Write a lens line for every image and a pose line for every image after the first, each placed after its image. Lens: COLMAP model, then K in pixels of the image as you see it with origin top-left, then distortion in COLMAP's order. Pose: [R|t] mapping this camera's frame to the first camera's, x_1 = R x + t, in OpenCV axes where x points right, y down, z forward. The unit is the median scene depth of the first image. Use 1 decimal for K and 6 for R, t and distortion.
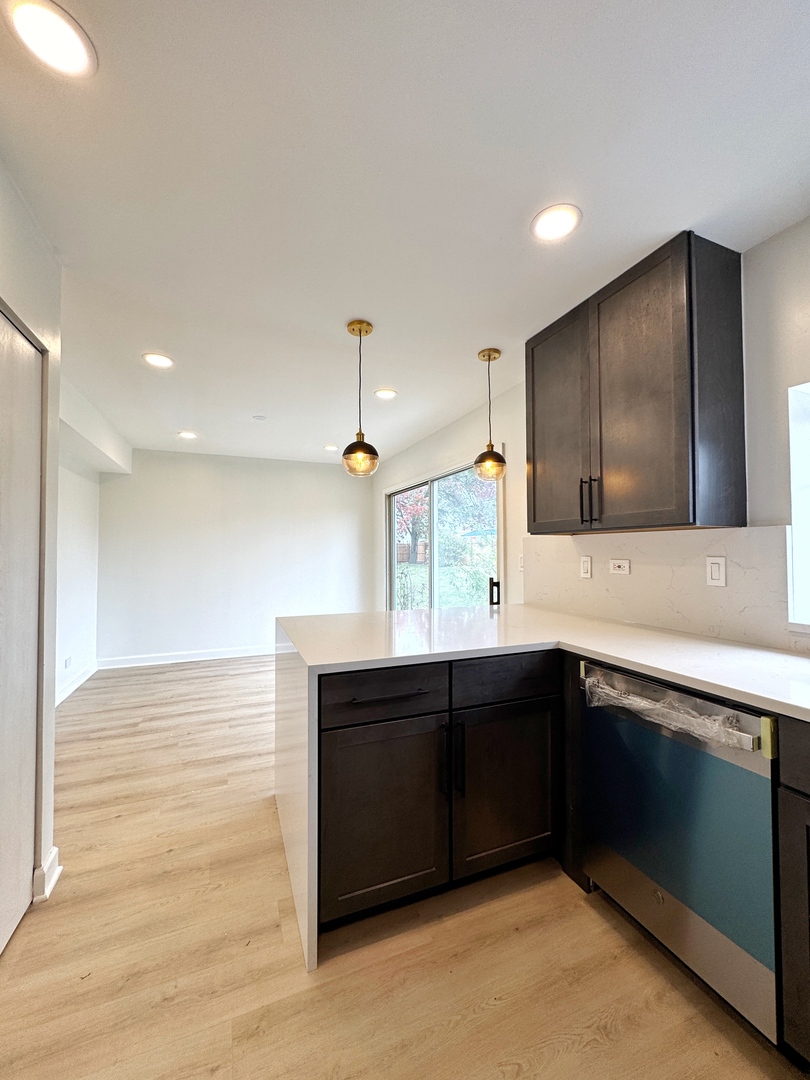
lens RADIAL K [[429.8, 0, 406.6], [0, 429.8, 541.2], [0, 0, 1]] dist [-0.003935, 0.000742]
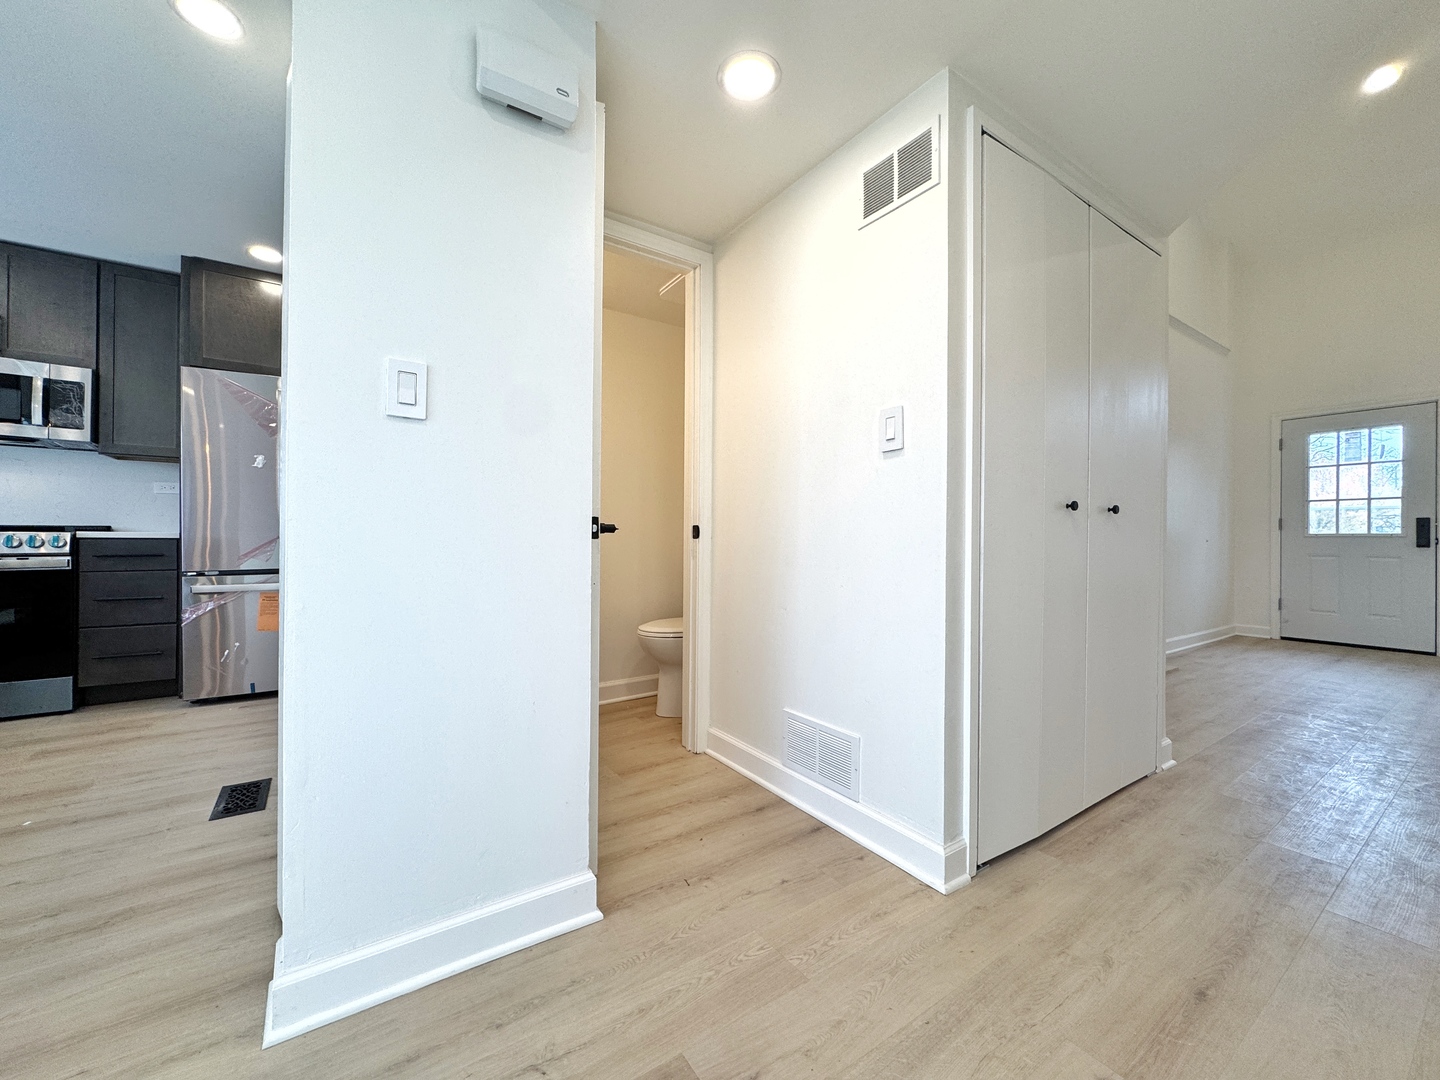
lens RADIAL K [[573.0, 0, 721.4], [0, 573.0, 538.1], [0, 0, 1]] dist [-0.003935, 0.000742]
pose [[-0.980177, -0.005998, -0.198032, -0.979455], [-0.001082, 0.999689, -0.024919, 0.214752], [0.198120, -0.024211, -0.979879, 1.432363]]
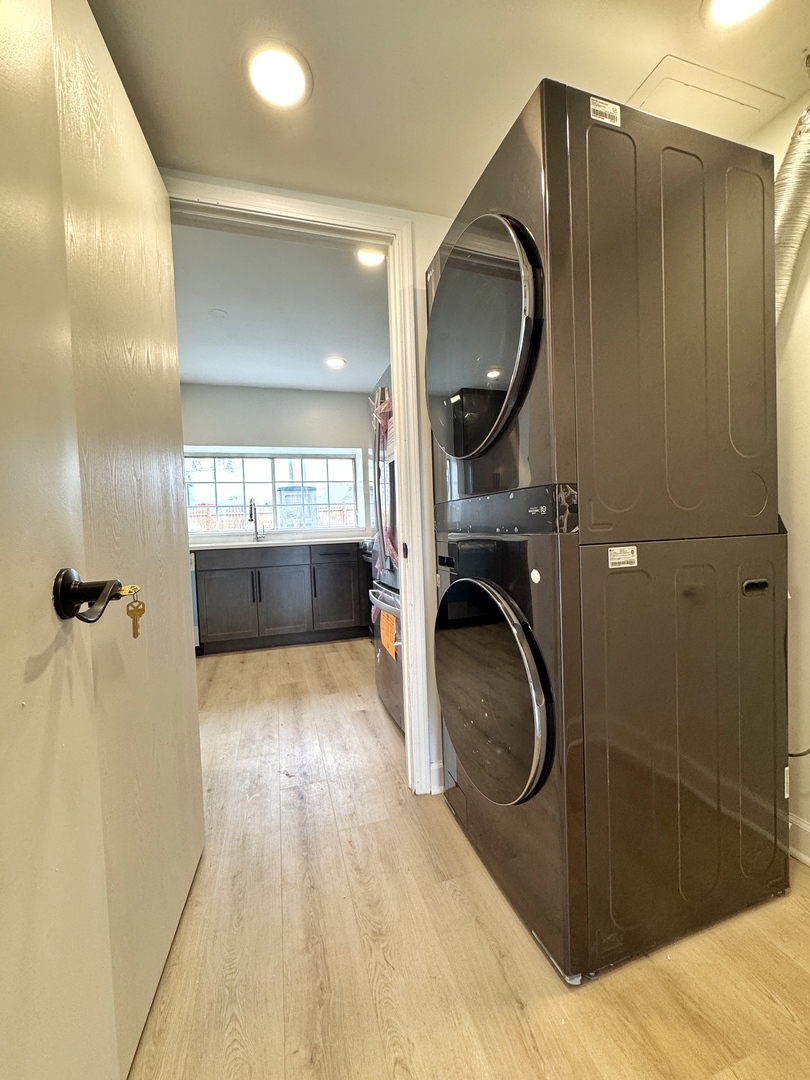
lens RADIAL K [[429.8, 0, 406.6], [0, 429.8, 541.2], [0, 0, 1]] dist [-0.003935, 0.000742]
pose [[0.101094, -0.037825, 0.994158, -1.196710], [0.011038, 0.999258, 0.036896, 0.111286], [-0.994816, 0.007244, 0.101436, -0.516290]]
